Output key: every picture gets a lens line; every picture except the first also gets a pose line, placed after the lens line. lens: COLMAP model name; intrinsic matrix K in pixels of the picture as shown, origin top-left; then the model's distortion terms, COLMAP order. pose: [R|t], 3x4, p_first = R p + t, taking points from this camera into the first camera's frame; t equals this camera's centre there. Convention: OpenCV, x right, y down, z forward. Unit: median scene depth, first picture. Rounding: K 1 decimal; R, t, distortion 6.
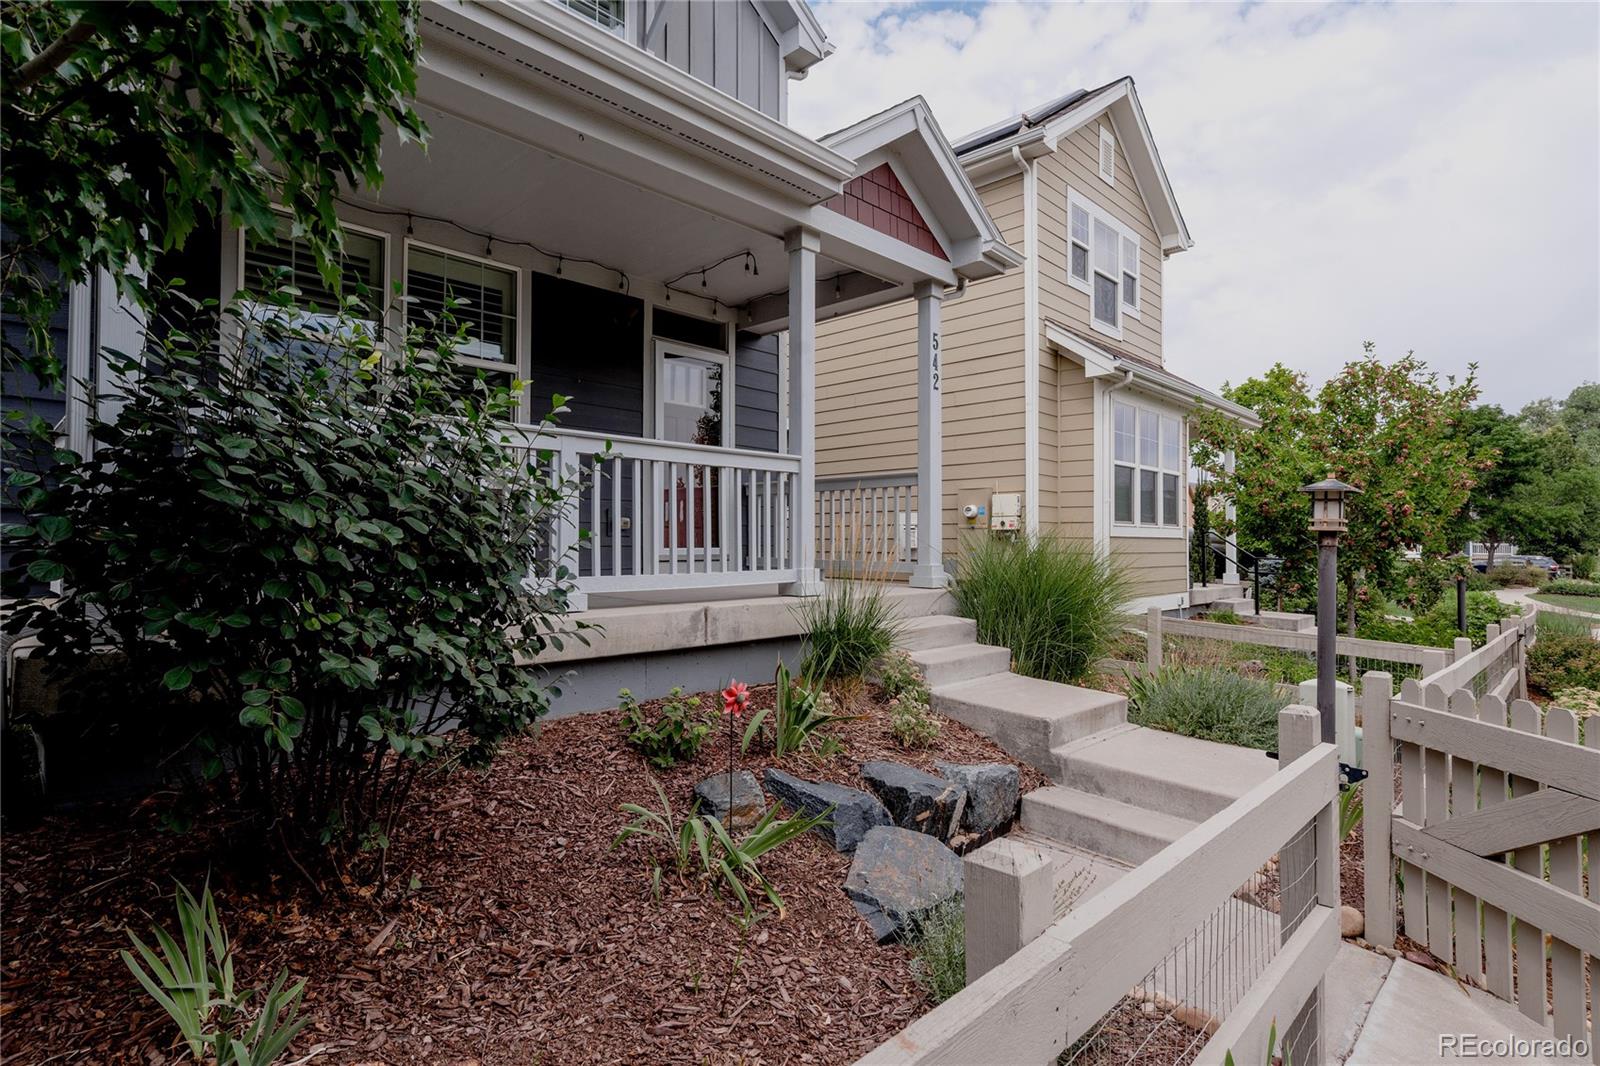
lens RADIAL K [[831.8, 0, 814.5], [0, 831.8, 532.0], [0, 0, 1]] dist [-0.015007, -0.000099]
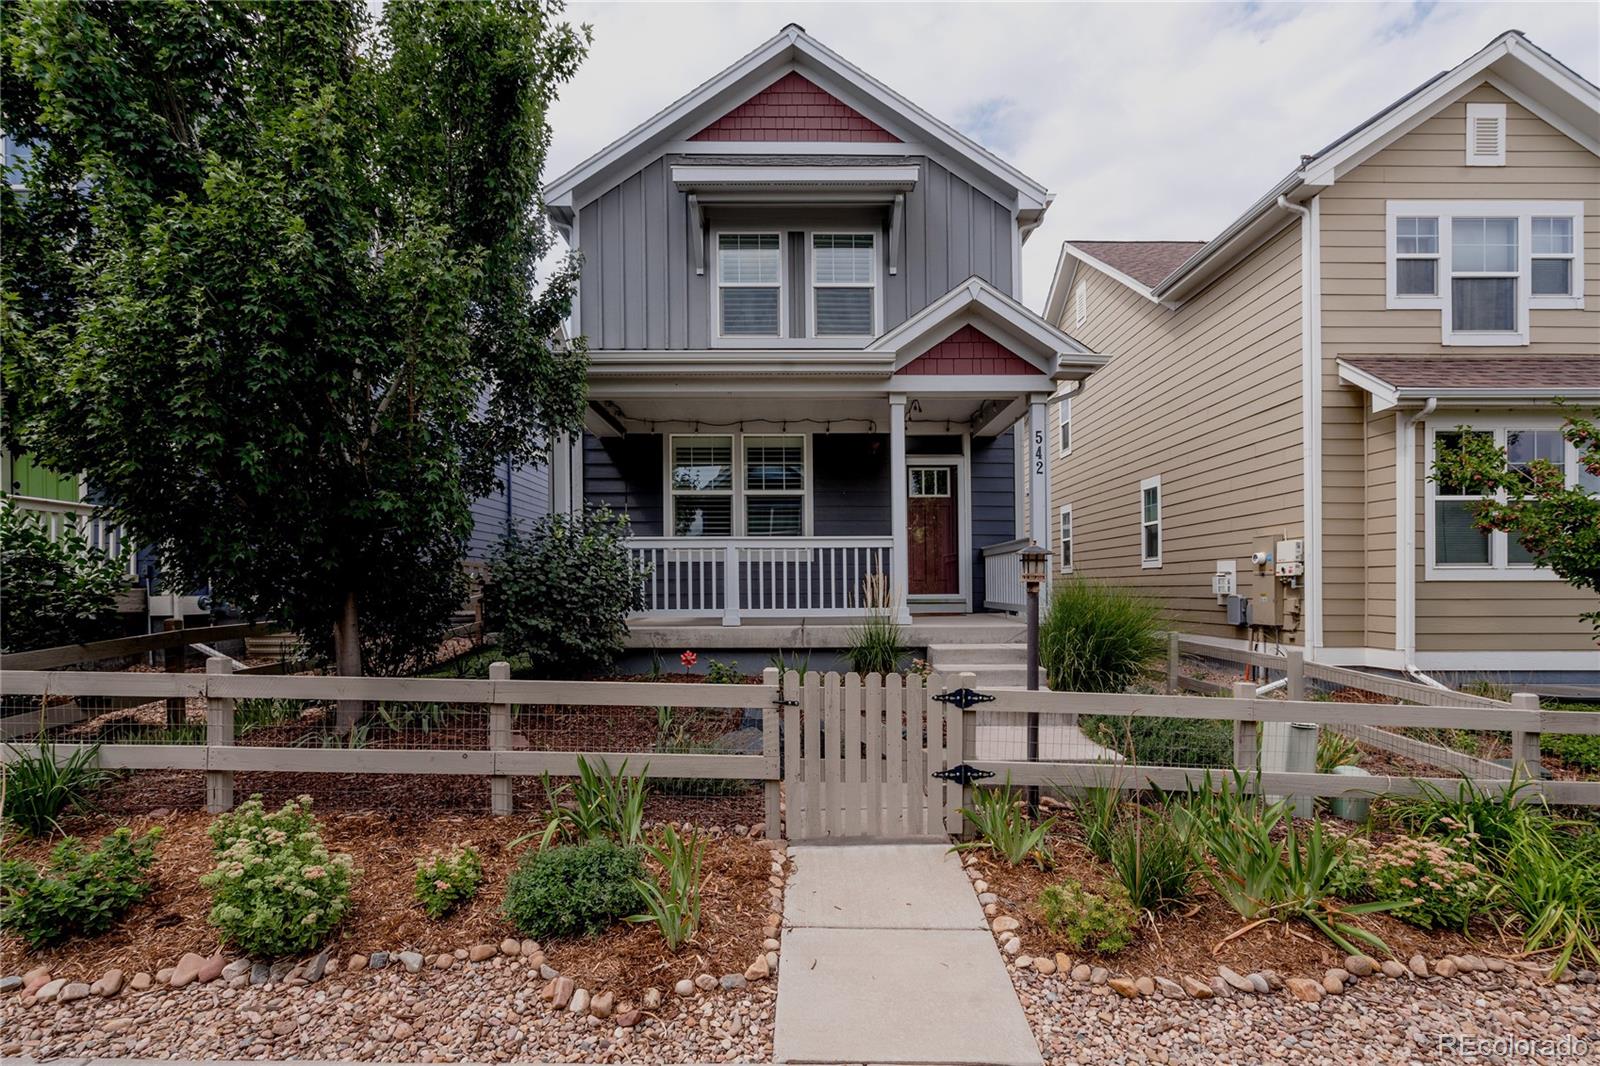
lens RADIAL K [[764.0, 0, 793.4], [0, 764.0, 584.5], [0, 0, 1]] dist [-0.001063, 0.001205]
pose [[0.684398, -0.010421, -0.729035, 0.678834], [0.015010, 0.999887, -0.000202, -0.001260], [0.728955, -0.010804, 0.684477, -0.102087]]
